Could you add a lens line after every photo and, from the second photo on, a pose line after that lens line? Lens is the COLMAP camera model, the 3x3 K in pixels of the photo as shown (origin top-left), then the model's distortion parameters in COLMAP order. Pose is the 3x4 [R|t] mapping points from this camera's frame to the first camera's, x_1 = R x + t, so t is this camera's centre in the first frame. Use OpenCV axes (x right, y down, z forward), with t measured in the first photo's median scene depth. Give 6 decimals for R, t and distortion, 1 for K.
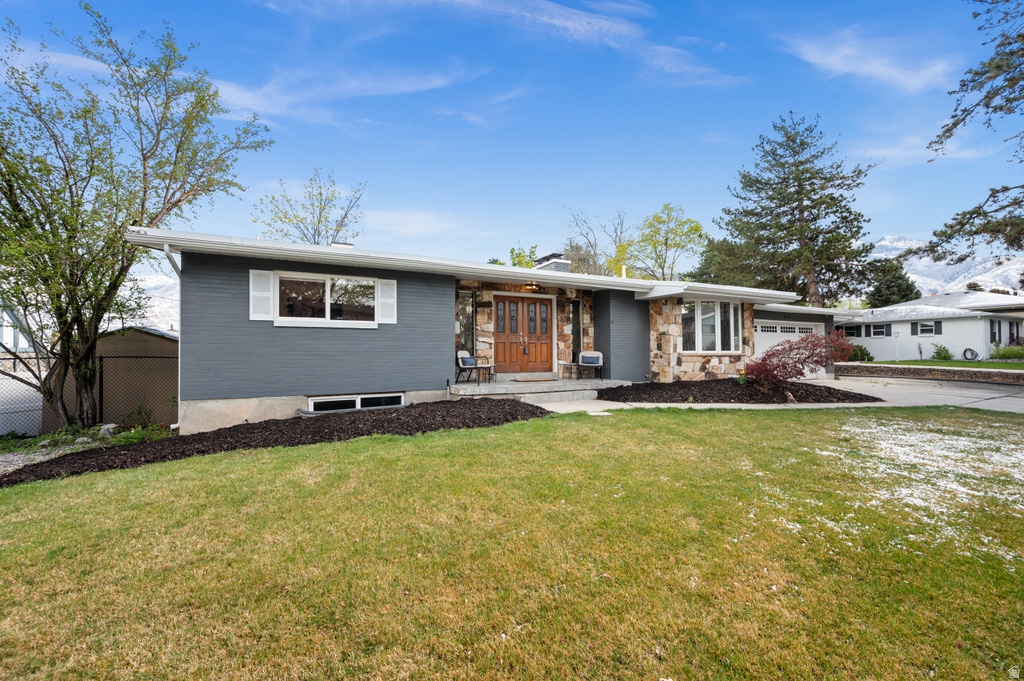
lens RADIAL K [[409.2, 0, 510.5], [0, 409.2, 358.5], [0, 0, 1]] dist [-0.001039, 0.000046]
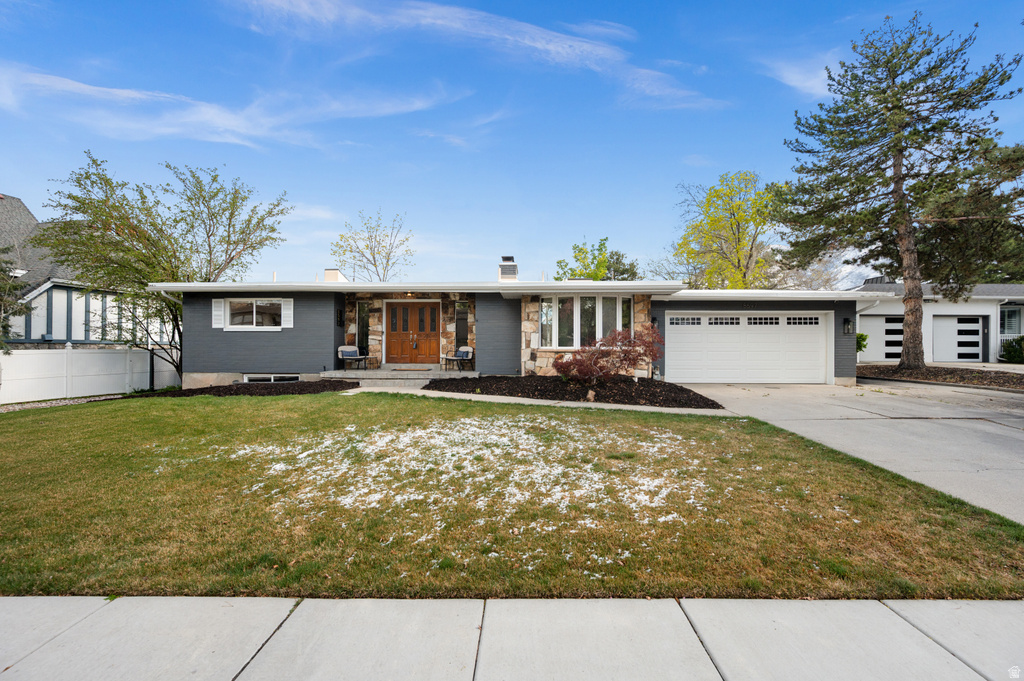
lens RADIAL K [[409.2, 0, 510.5], [0, 409.2, 358.5], [0, 0, 1]] dist [-0.001039, 0.000046]
pose [[0.872181, 0.019856, -0.488781, 0.916133], [-0.011276, 0.999726, 0.020491, -0.009616], [0.489054, -0.012361, 0.872166, 0.067658]]
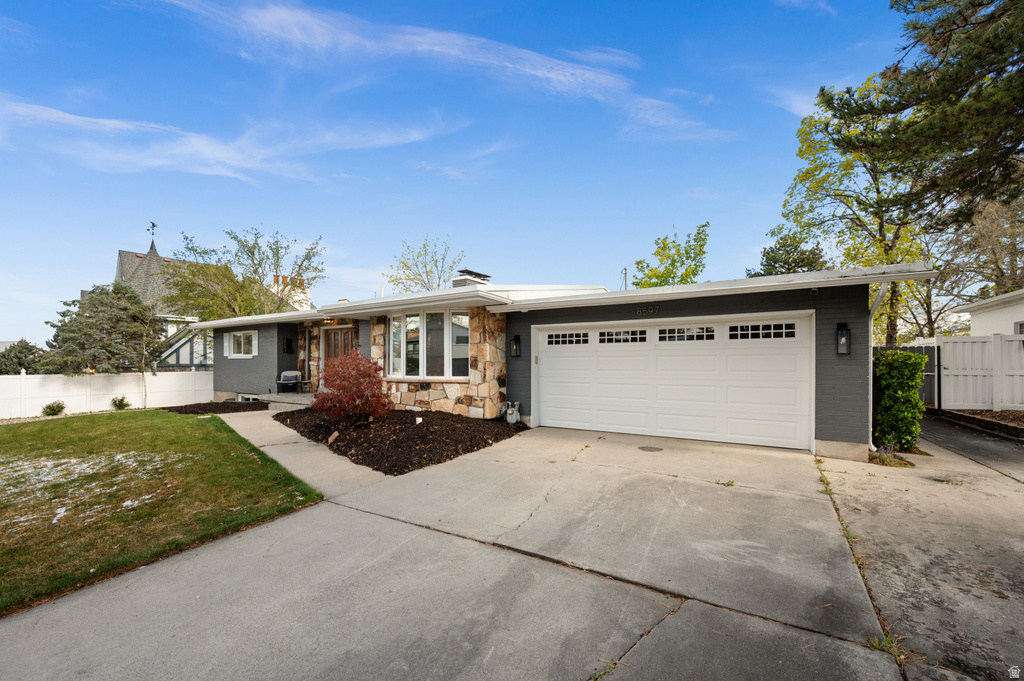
lens RADIAL K [[420.6, 0, 512.7], [0, 420.6, 367.2], [0, 0, 1]] dist [0.000658, 0.000060]
pose [[0.492391, 0.014042, -0.870261, 1.464236], [-0.010100, 0.999895, 0.010419, -0.050060], [0.870316, 0.003660, 0.492481, 0.846655]]
